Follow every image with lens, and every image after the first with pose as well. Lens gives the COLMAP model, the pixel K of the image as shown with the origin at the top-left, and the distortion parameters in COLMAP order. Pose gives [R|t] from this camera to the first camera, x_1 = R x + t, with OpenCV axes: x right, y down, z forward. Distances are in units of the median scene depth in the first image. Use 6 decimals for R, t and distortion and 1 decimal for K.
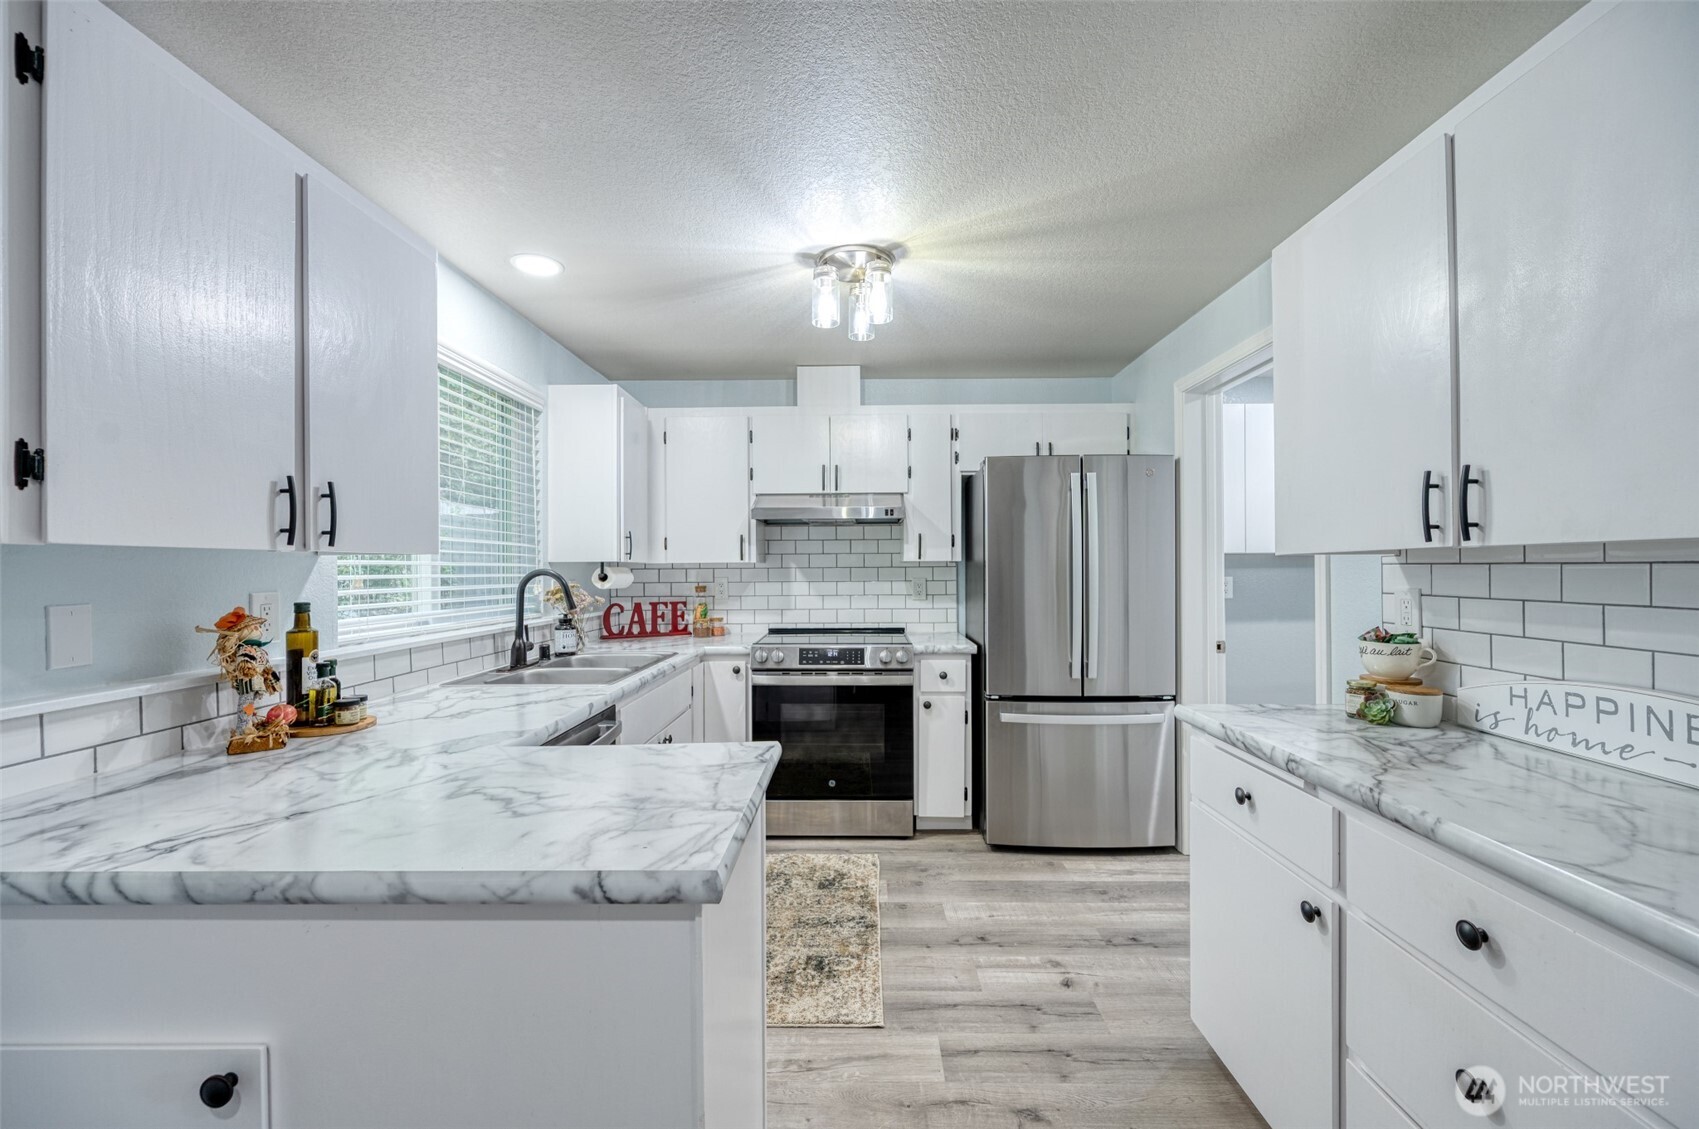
lens RADIAL K [[675.8, 0, 855.7], [0, 675.8, 565.5], [0, 0, 1]] dist [-0.003778, -0.000778]
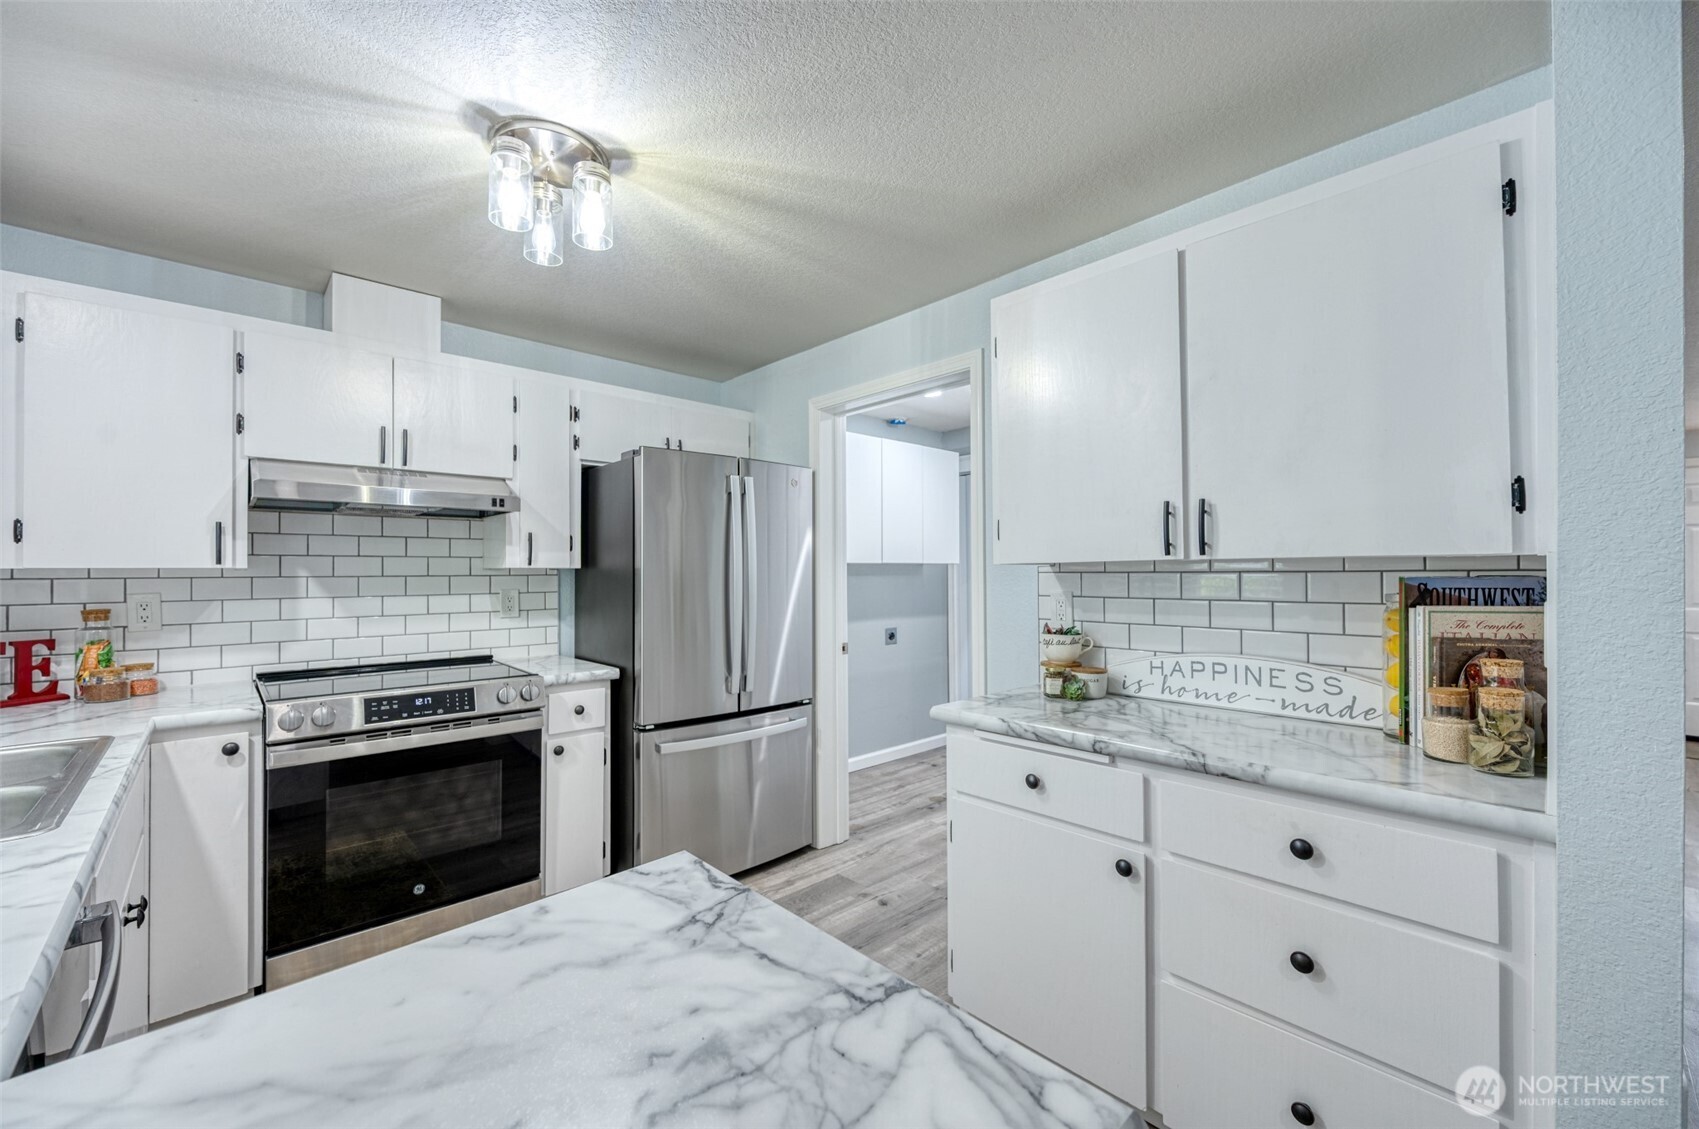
lens RADIAL K [[675.8, 0, 855.0], [0, 675.8, 566.3], [0, 0, 1]] dist [-0.003778, -0.000778]
pose [[0.717801, 0.008655, 0.696194, -0.212375], [-0.000420, 0.999928, -0.011999, 0.001012], [-0.696248, 0.008320, 0.717753, 0.208479]]
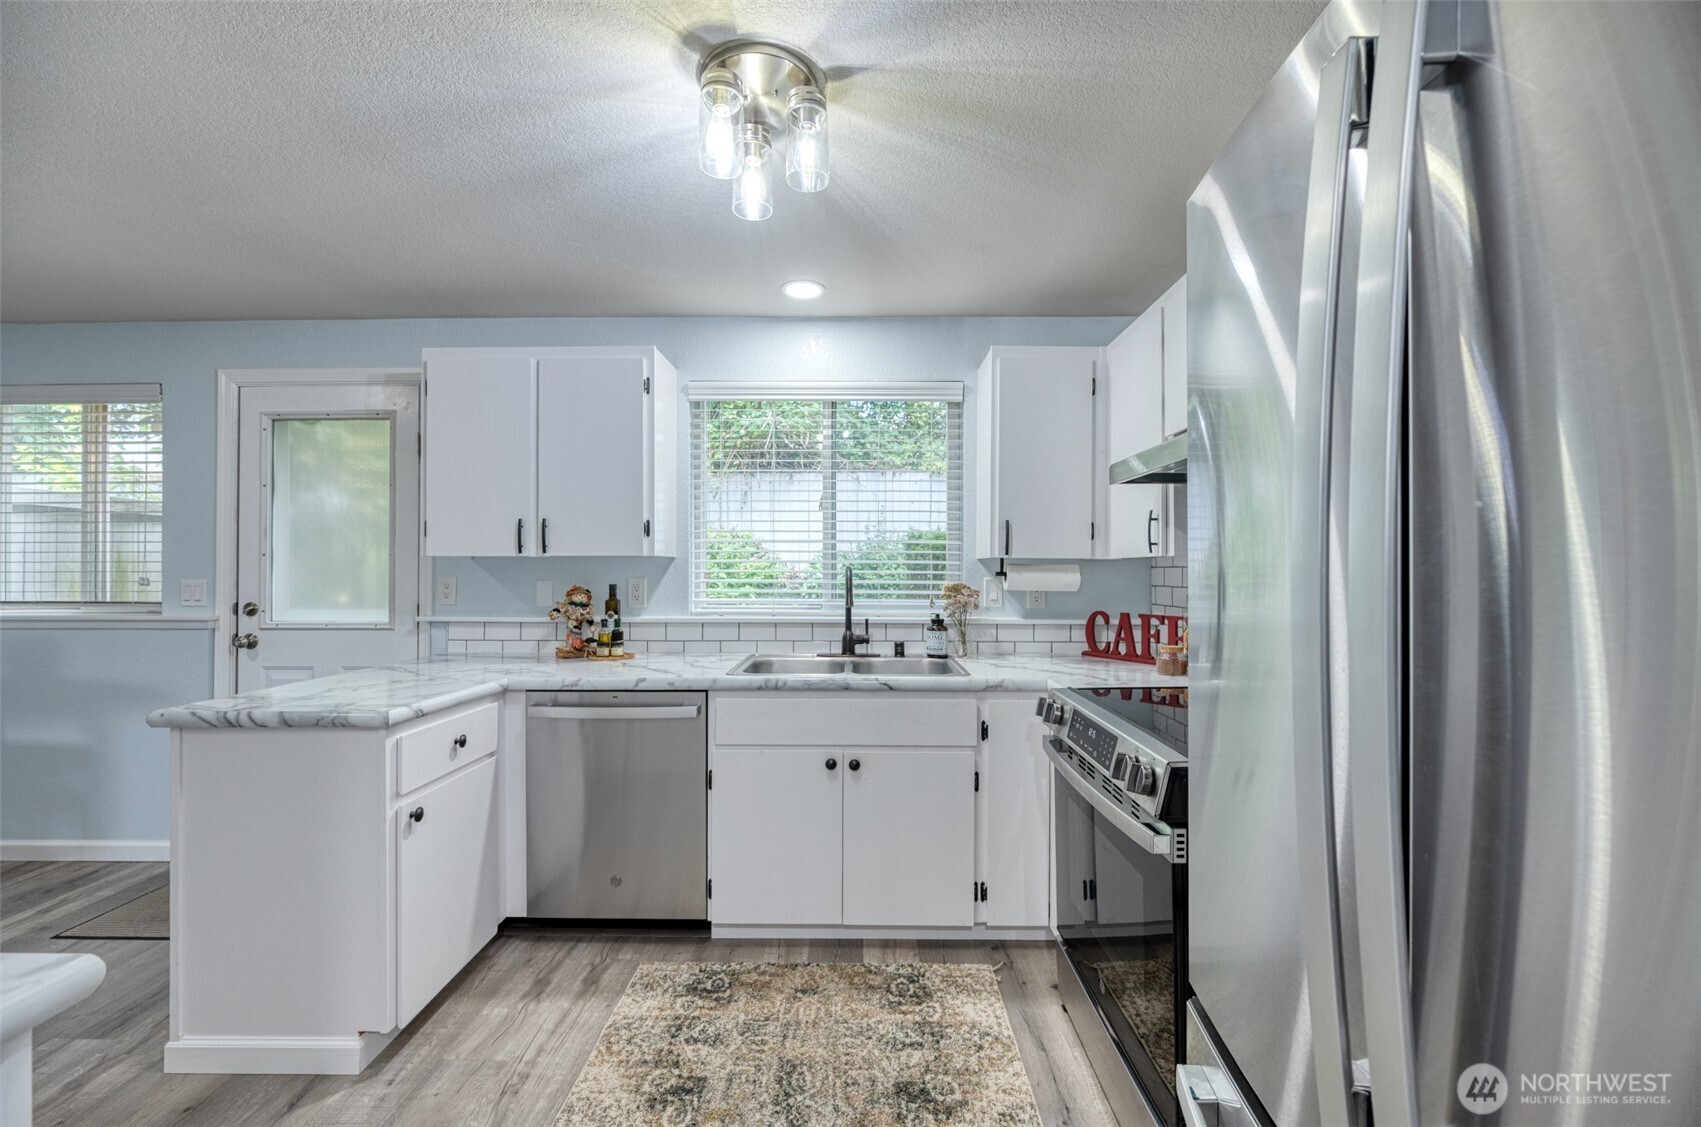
lens RADIAL K [[676.6, 0, 849.9], [0, 676.6, 566.8], [0, 0, 1]] dist [-0.003778, -0.000778]
pose [[-0.002898, 0.003763, -0.999989, 0.511534], [0.002023, 0.999991, 0.003757, 0.001475], [0.999994, -0.002012, -0.002906, 0.870365]]
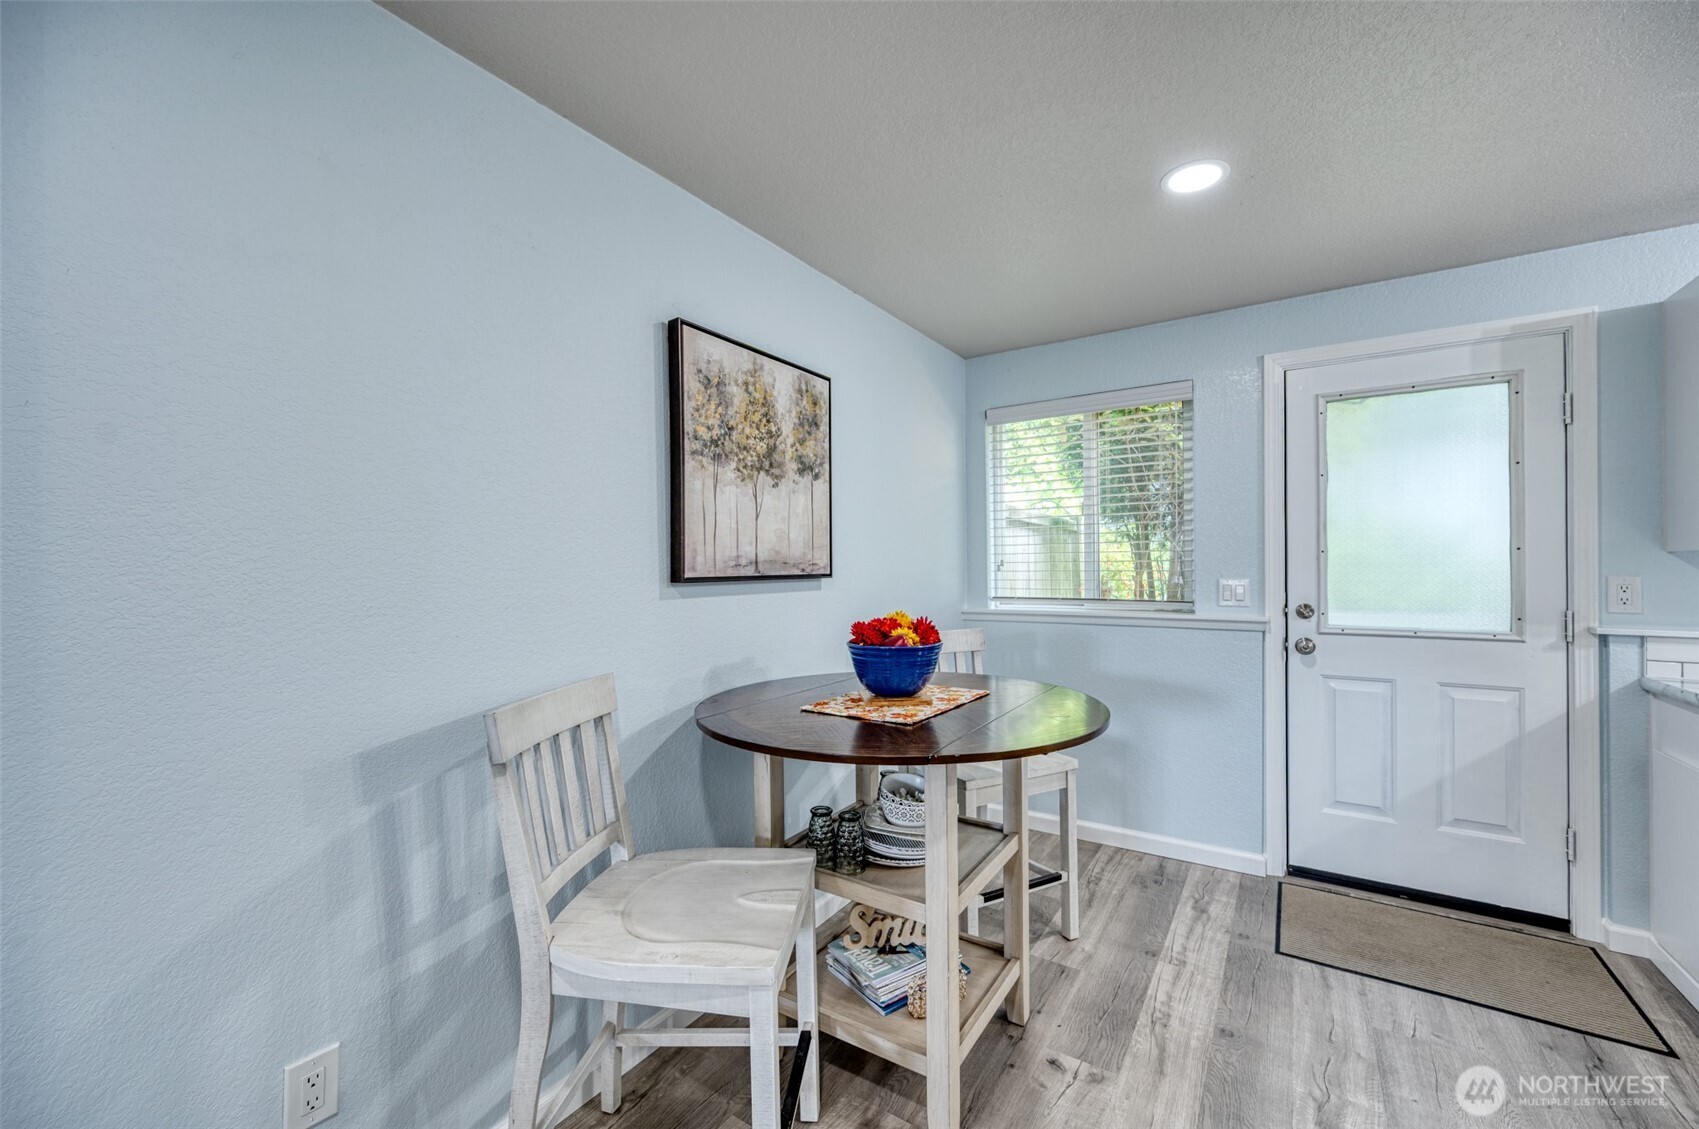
lens RADIAL K [[675.8, 0, 852.8], [0, 675.8, 565.0], [0, 0, 1]] dist [-0.003778, -0.000778]
pose [[-0.549454, 0.006939, -0.835495, 0.620260], [0.012159, 0.999926, 0.000309, -0.004550], [0.835435, -0.009989, -0.549498, -0.038115]]
